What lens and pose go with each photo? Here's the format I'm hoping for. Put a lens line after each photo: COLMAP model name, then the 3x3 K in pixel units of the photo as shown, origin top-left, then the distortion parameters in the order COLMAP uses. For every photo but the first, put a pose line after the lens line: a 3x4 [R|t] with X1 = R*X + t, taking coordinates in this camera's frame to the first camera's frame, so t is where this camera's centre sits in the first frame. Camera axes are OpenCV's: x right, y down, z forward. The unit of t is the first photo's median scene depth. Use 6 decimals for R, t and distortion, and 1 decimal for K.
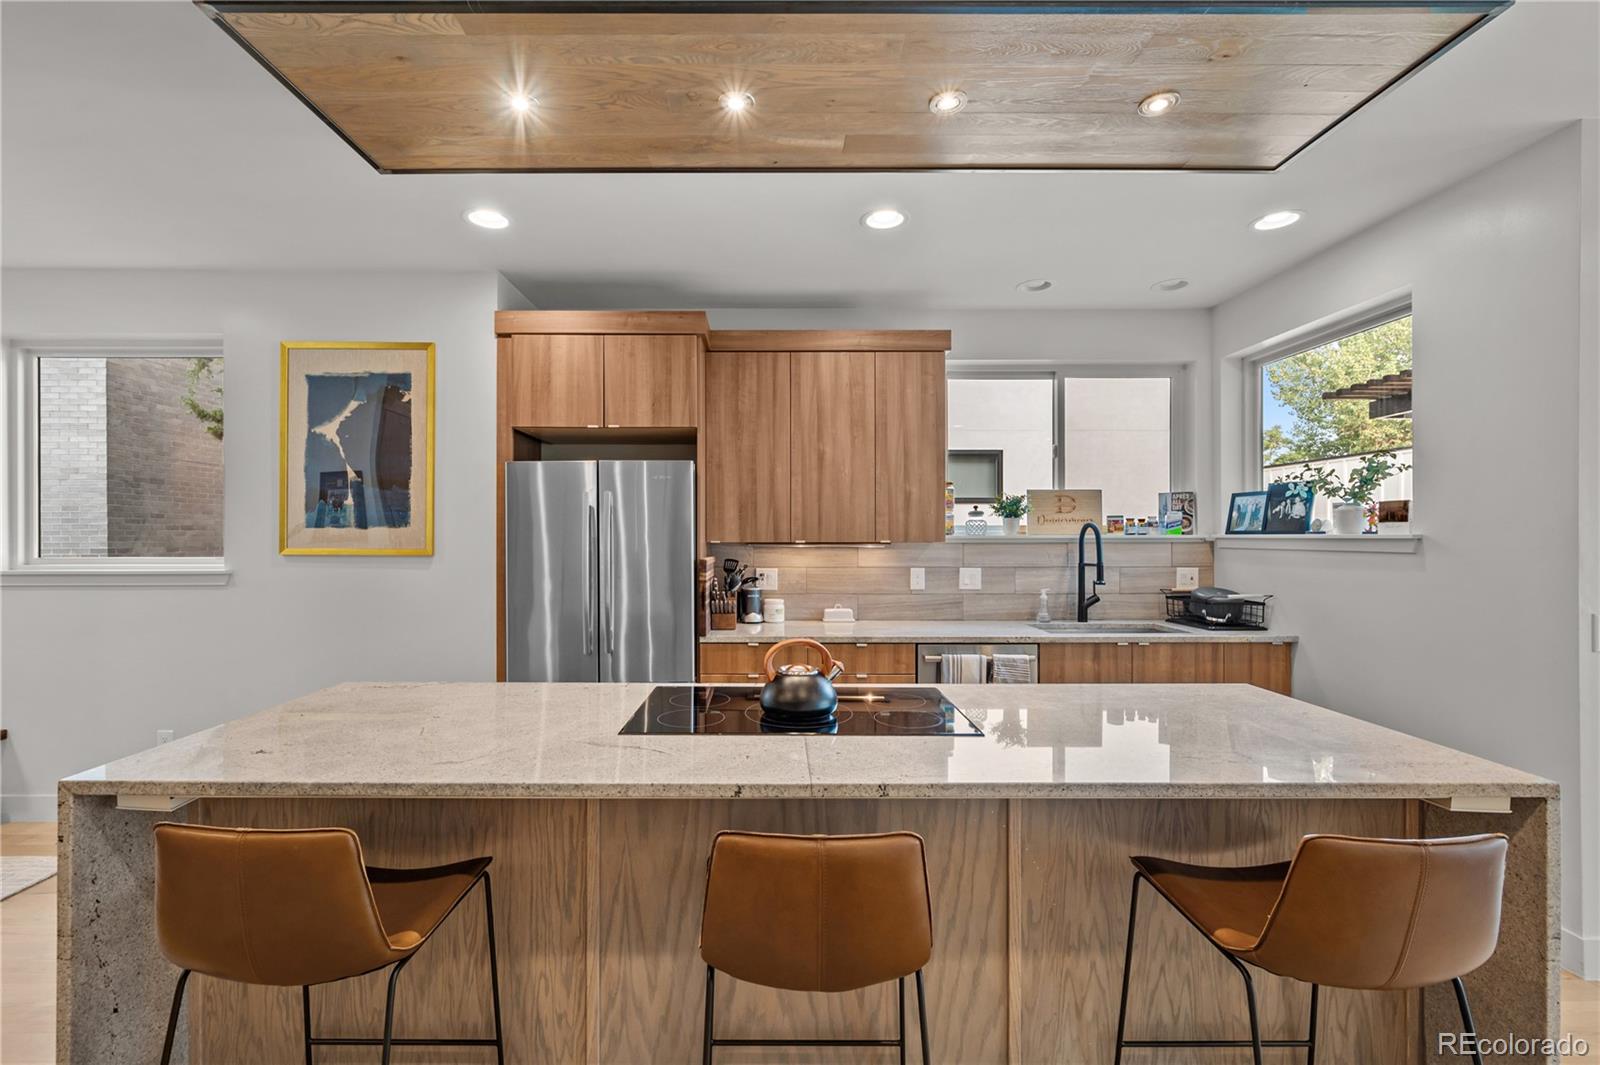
lens RADIAL K [[690.3, 0, 800.0], [0, 690.3, 532.5], [0, 0, 1]] dist [0.002911, 0.000309]
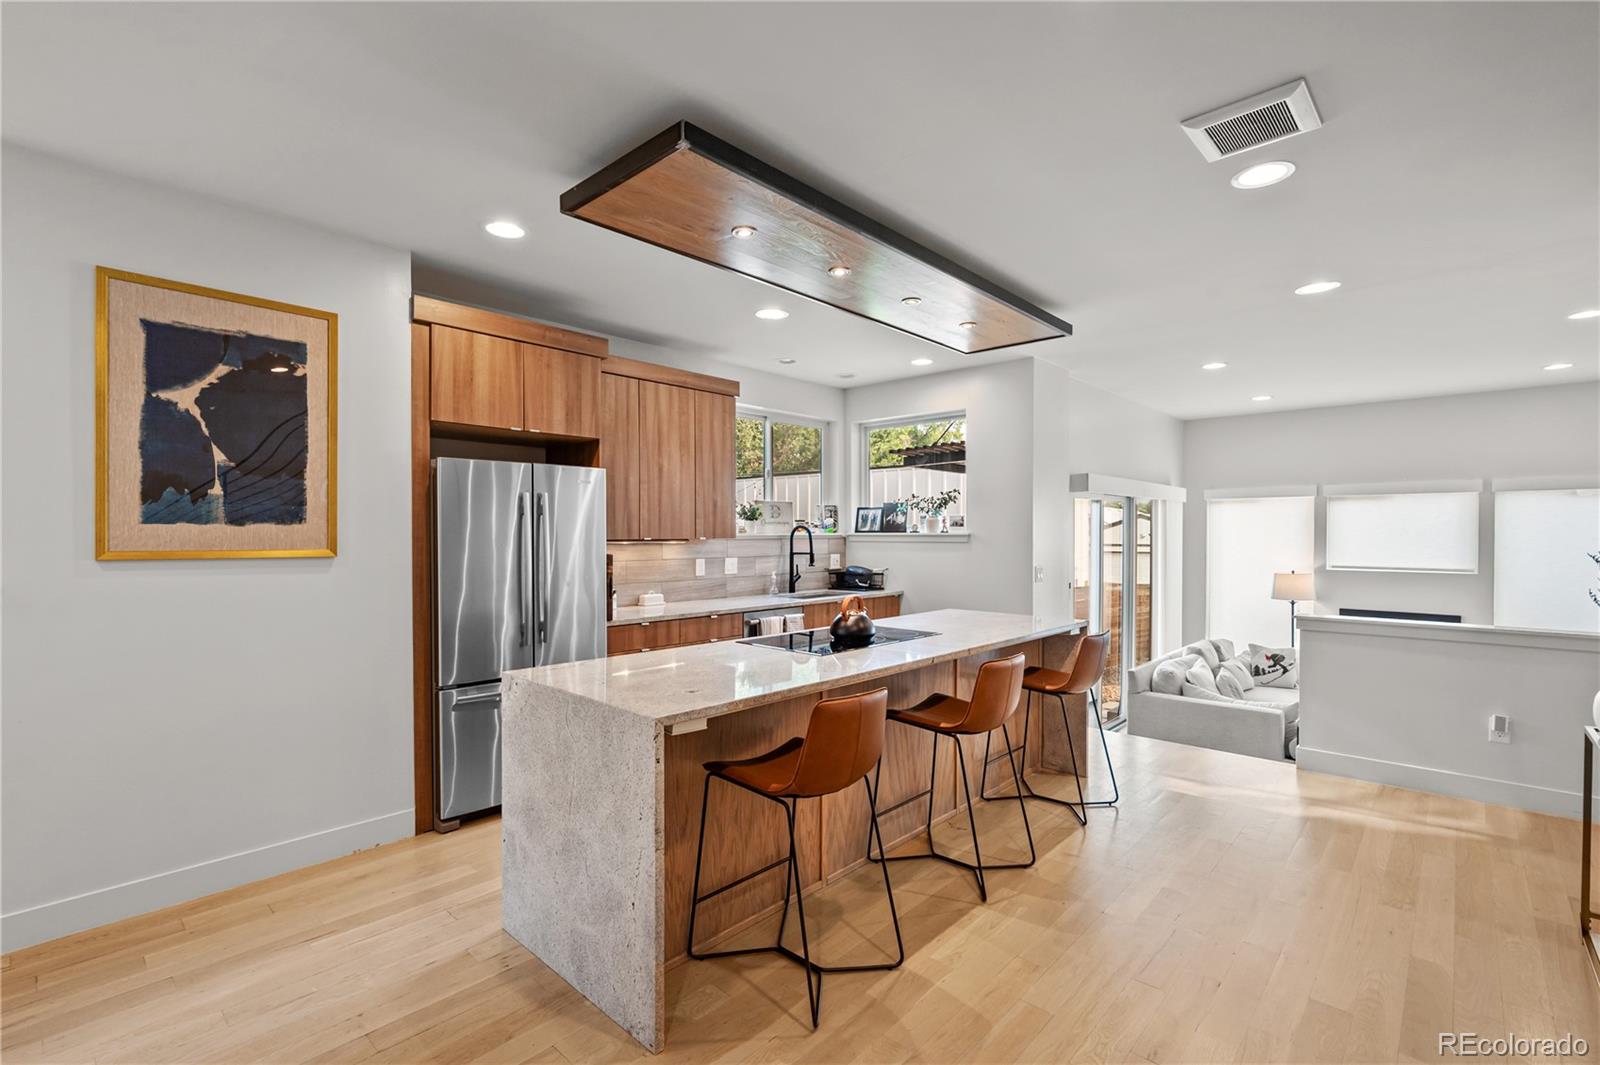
lens RADIAL K [[749.6, 0, 800.0], [0, 749.6, 532.5], [0, 0, 1]] dist [-0.002326, -0.000468]
pose [[0.665556, 0.000764, 0.746348, -0.845513], [-0.003129, 0.999994, 0.001767, -0.000822], [-0.746341, -0.003512, 0.665554, -0.071522]]
